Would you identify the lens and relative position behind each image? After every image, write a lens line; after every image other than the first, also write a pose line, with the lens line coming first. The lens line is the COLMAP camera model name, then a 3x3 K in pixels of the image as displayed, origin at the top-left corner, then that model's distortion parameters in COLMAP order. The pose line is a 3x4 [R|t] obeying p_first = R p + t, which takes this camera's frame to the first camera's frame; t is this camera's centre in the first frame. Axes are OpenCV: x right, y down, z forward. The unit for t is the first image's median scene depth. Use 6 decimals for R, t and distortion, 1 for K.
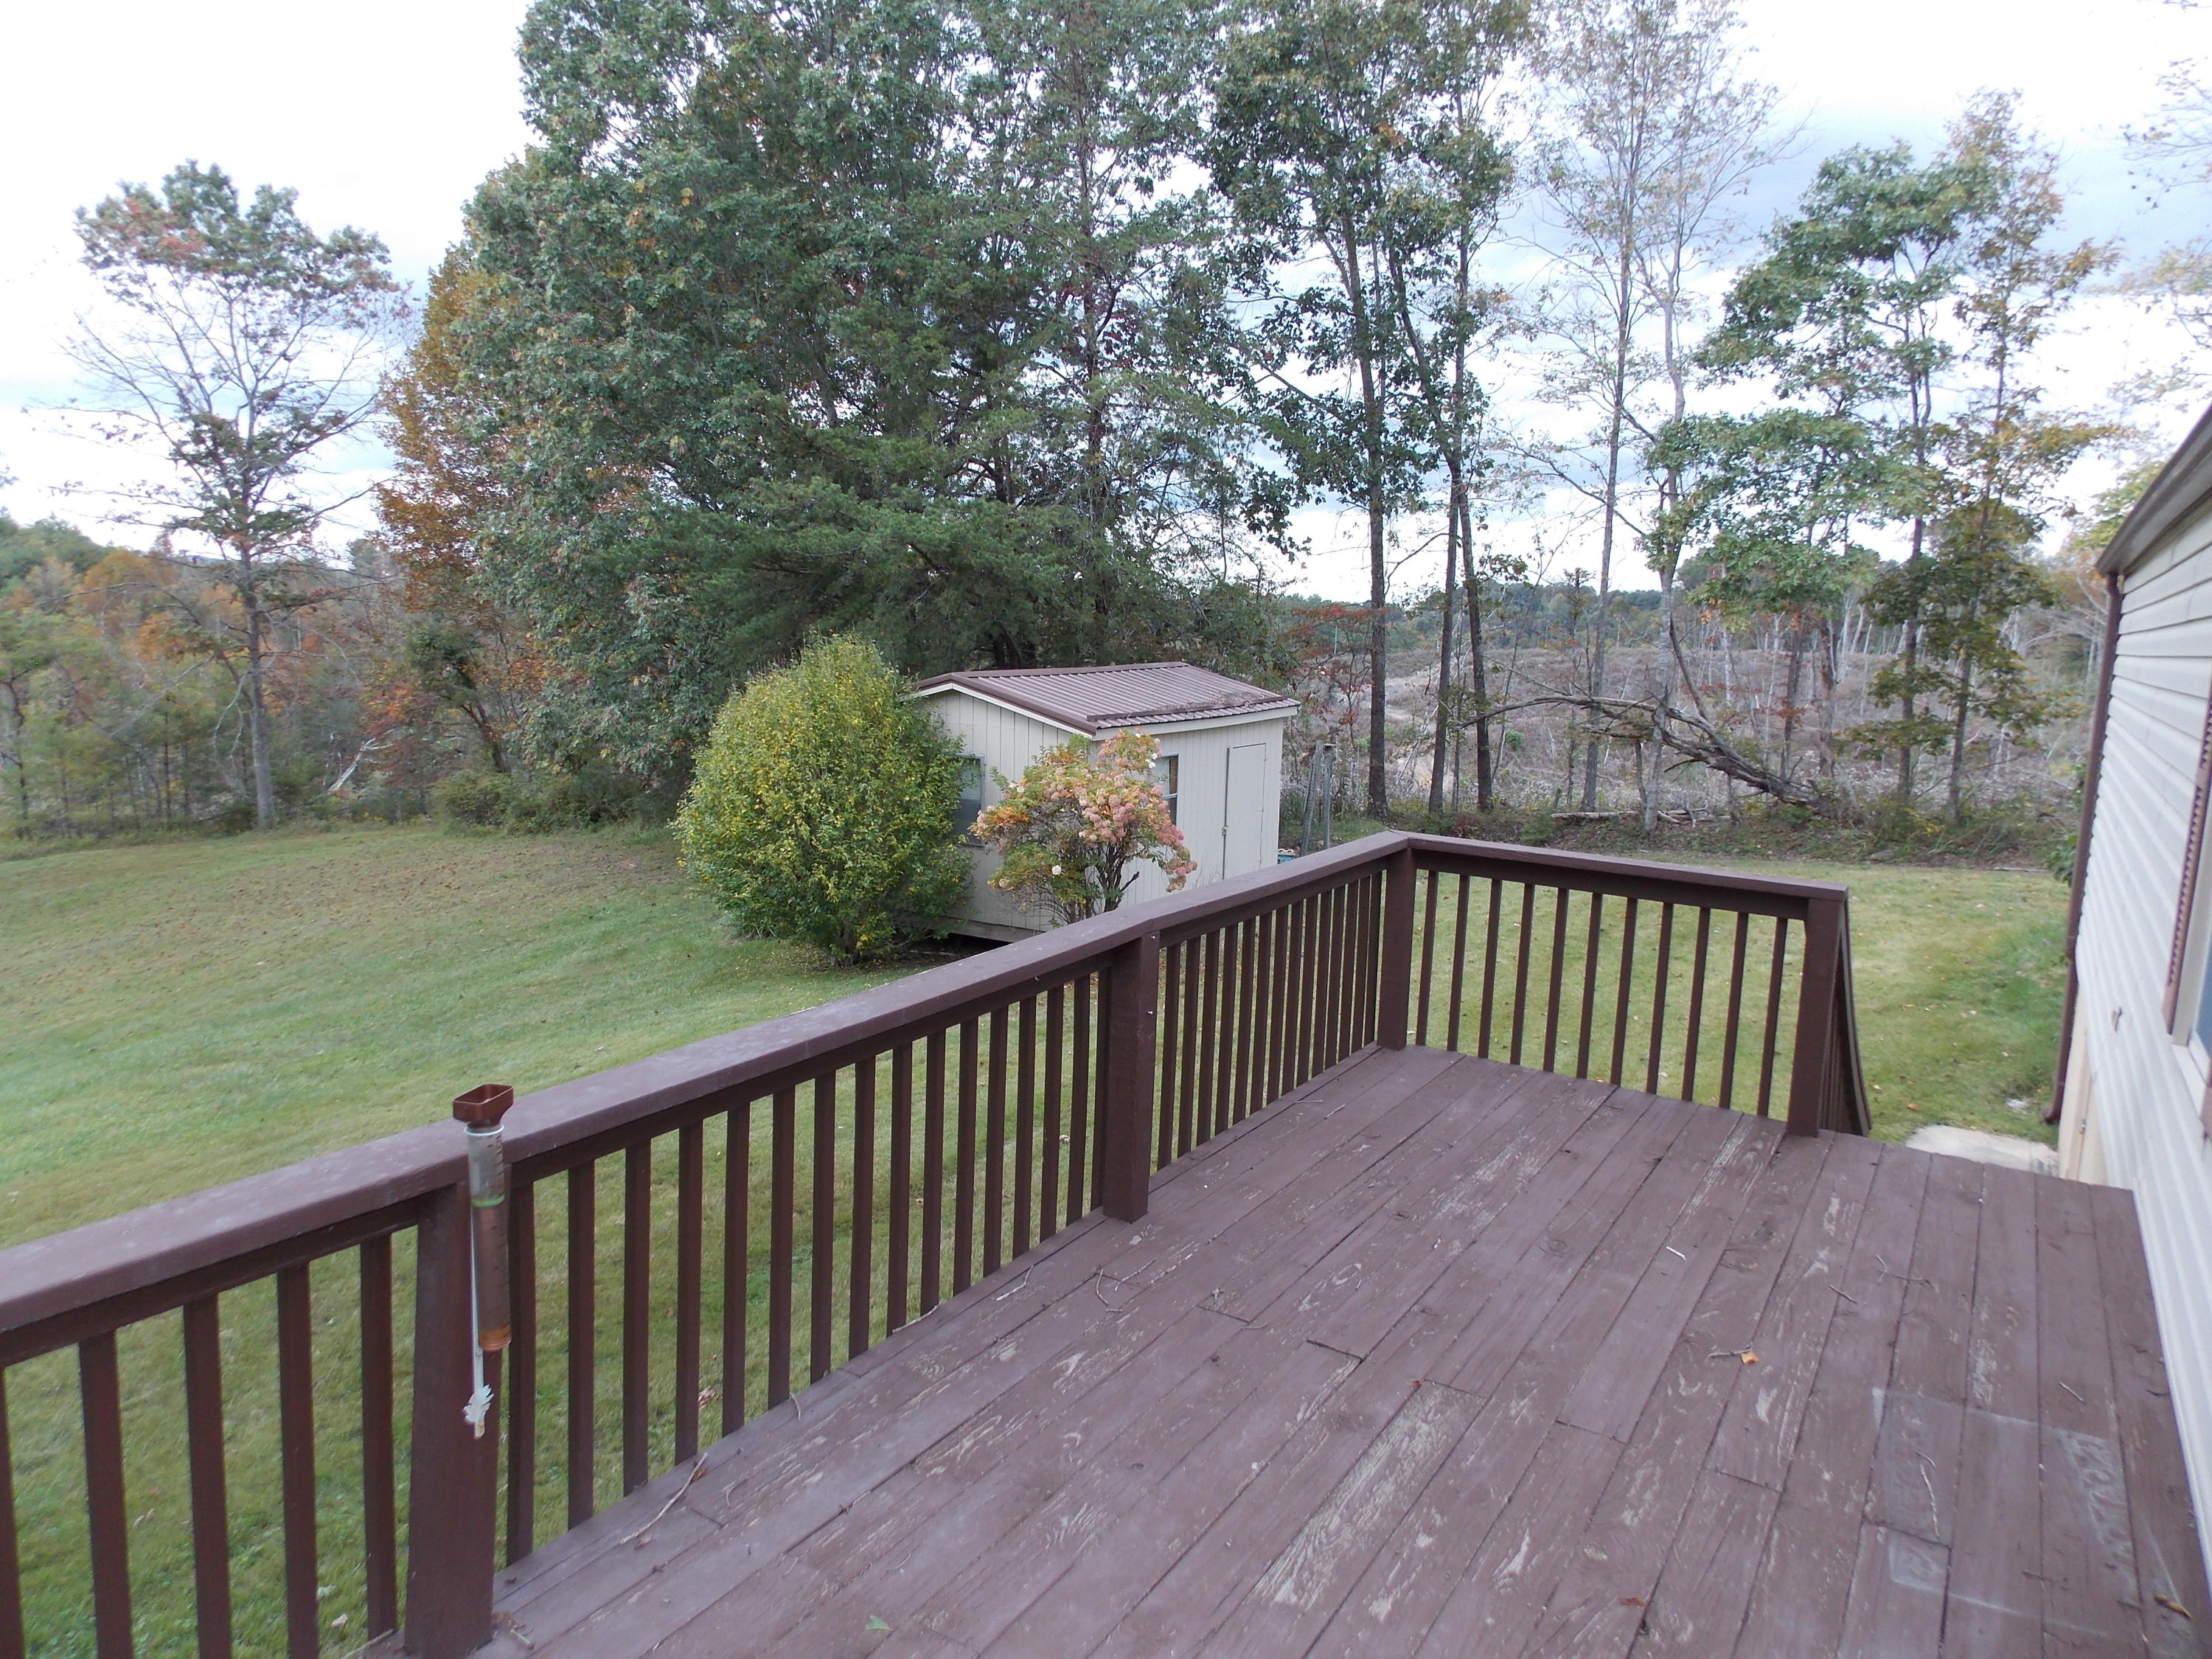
lens RADIAL K [[1452.7, 0, 1107.8], [0, 1452.7, 816.3], [0, 0, 1]] dist [-0.001257, 0.000651]
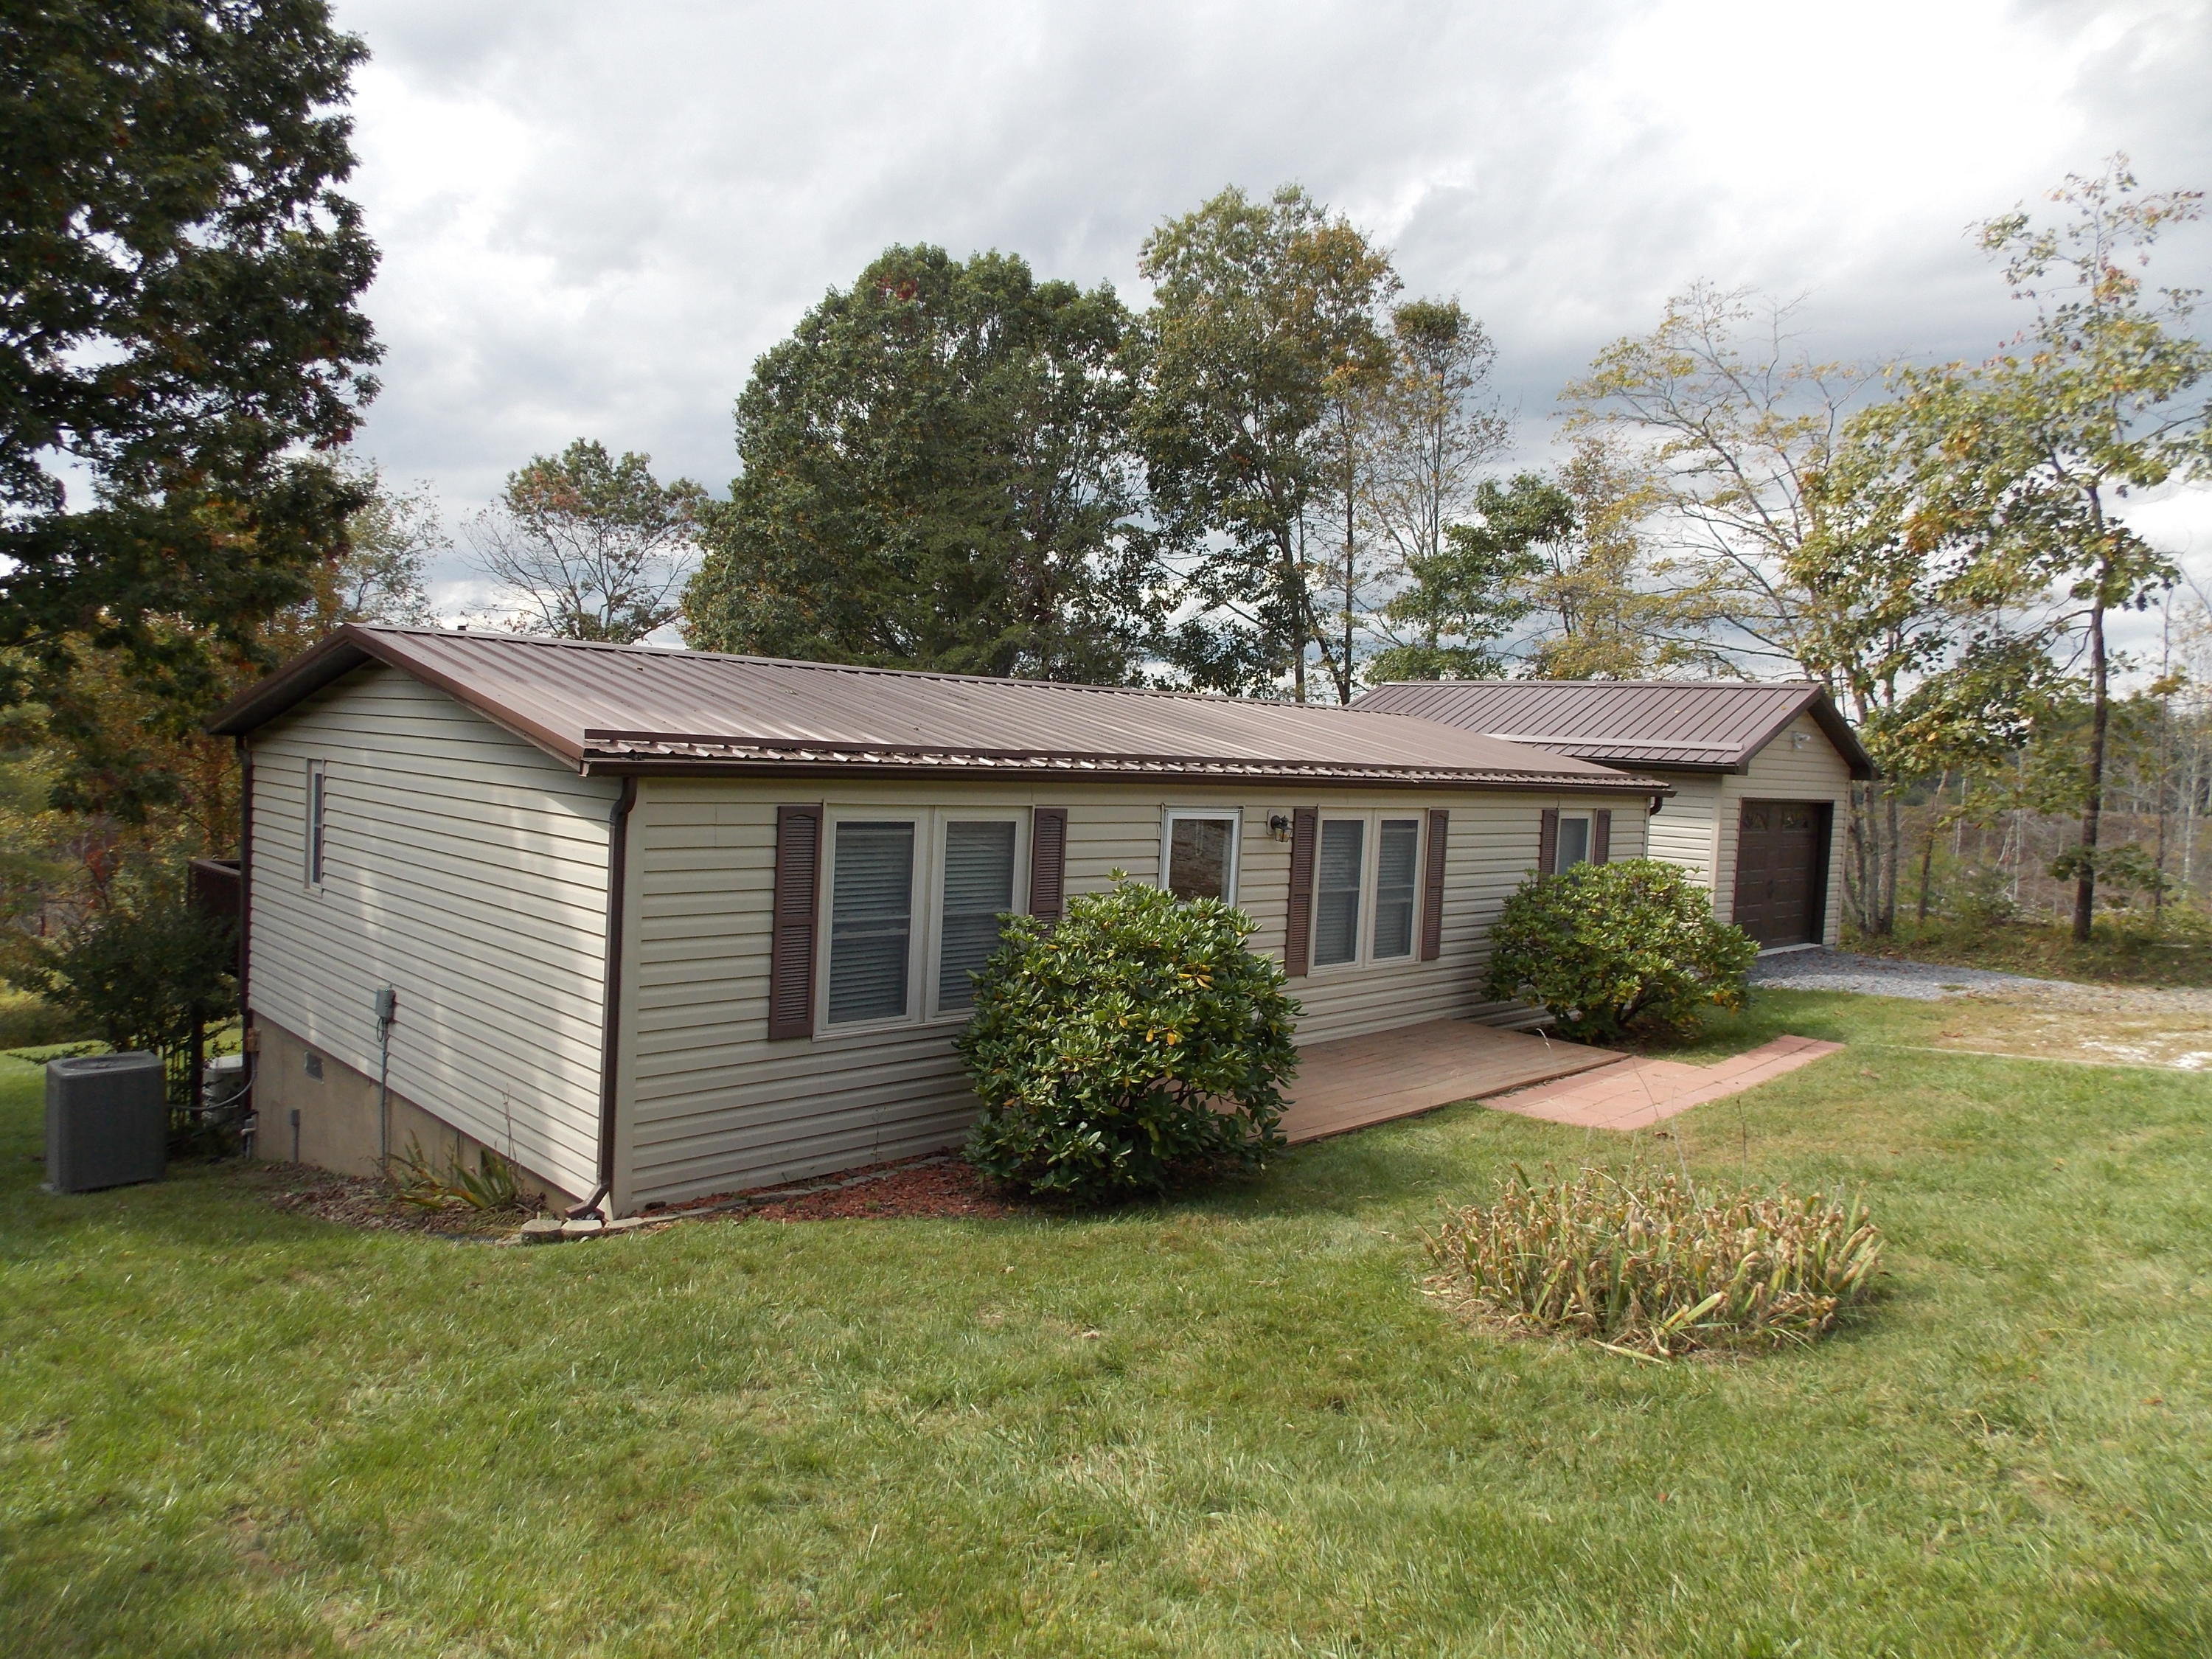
lens RADIAL K [[1467.8, 0, 1102.7], [0, 1467.8, 816.6], [0, 0, 1]] dist [-0.007307, 0.006273]
pose [[0.972221, 0.029854, -0.232154, 0.204379], [-0.052836, 0.994224, -0.093414, 0.023410], [0.228025, 0.103085, 0.968183, -0.231842]]
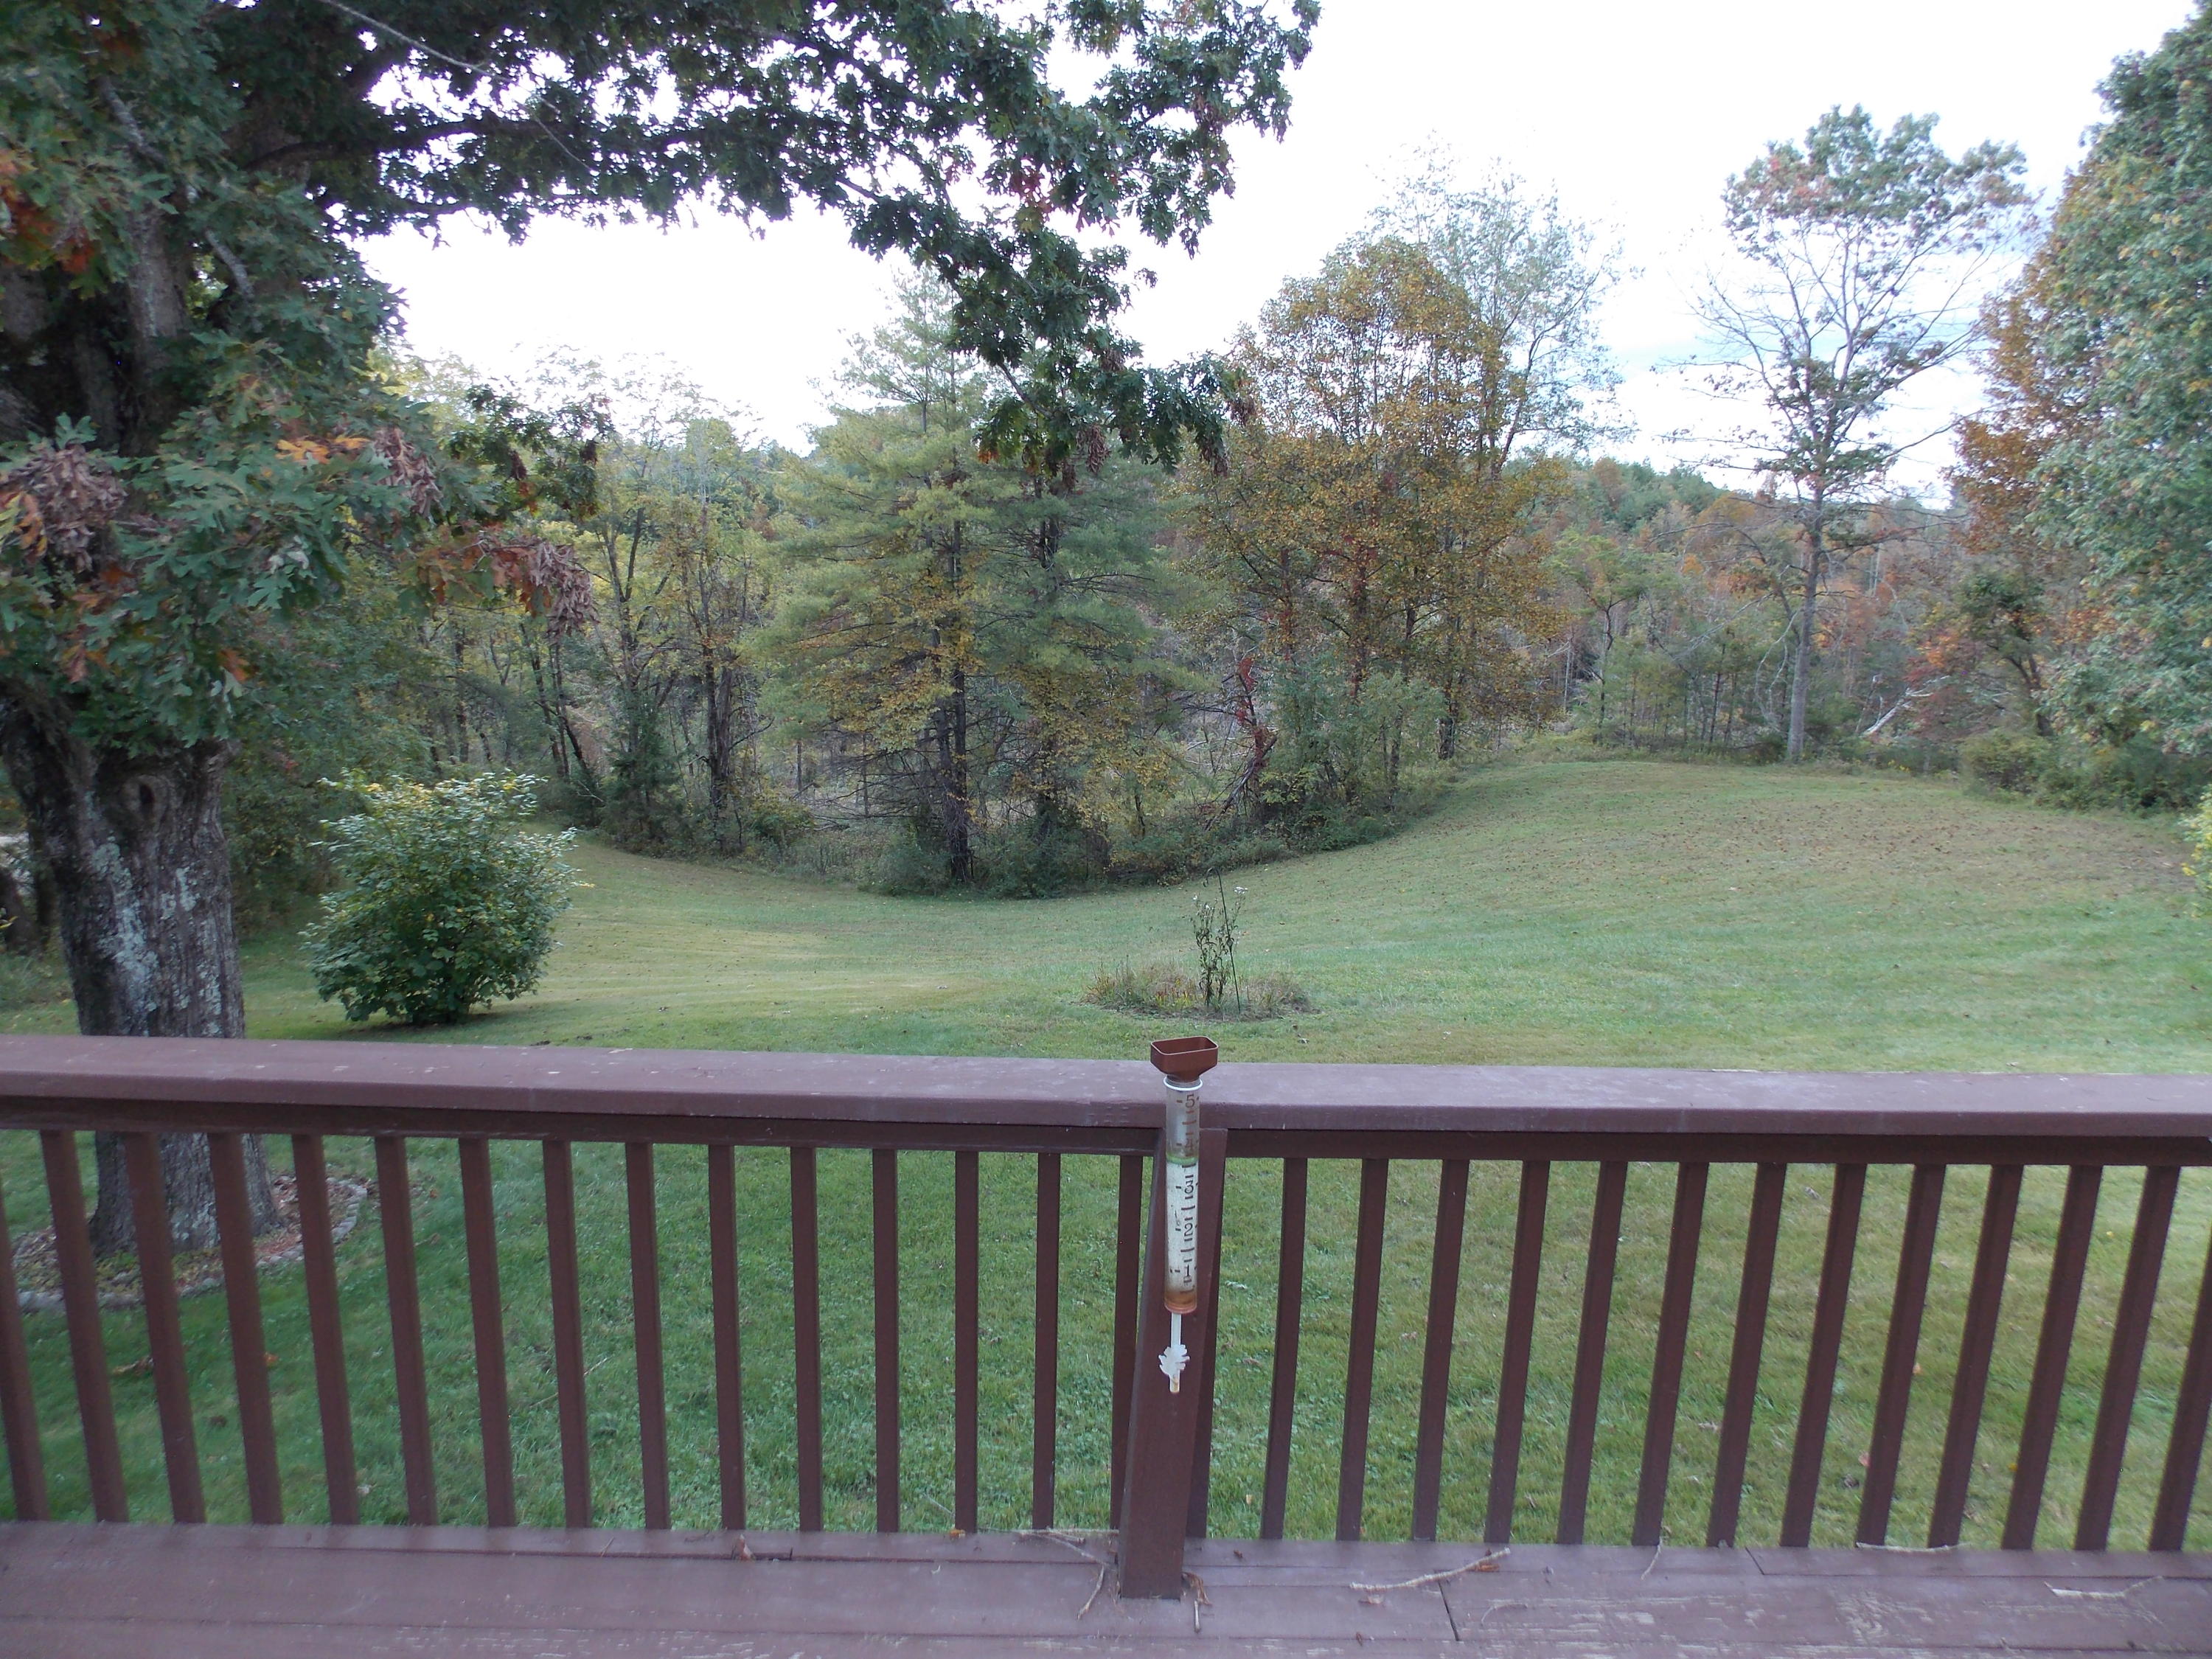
lens RADIAL K [[1467.8, 0, 1102.7], [0, 1467.8, 816.6], [0, 0, 1]] dist [-0.007307, 0.006273]
pose [[0.550179, 0.162930, -0.818997, 0.010623], [-0.131815, 0.985429, 0.107490, -0.001656], [0.824577, 0.048817, 0.563639, 0.016182]]
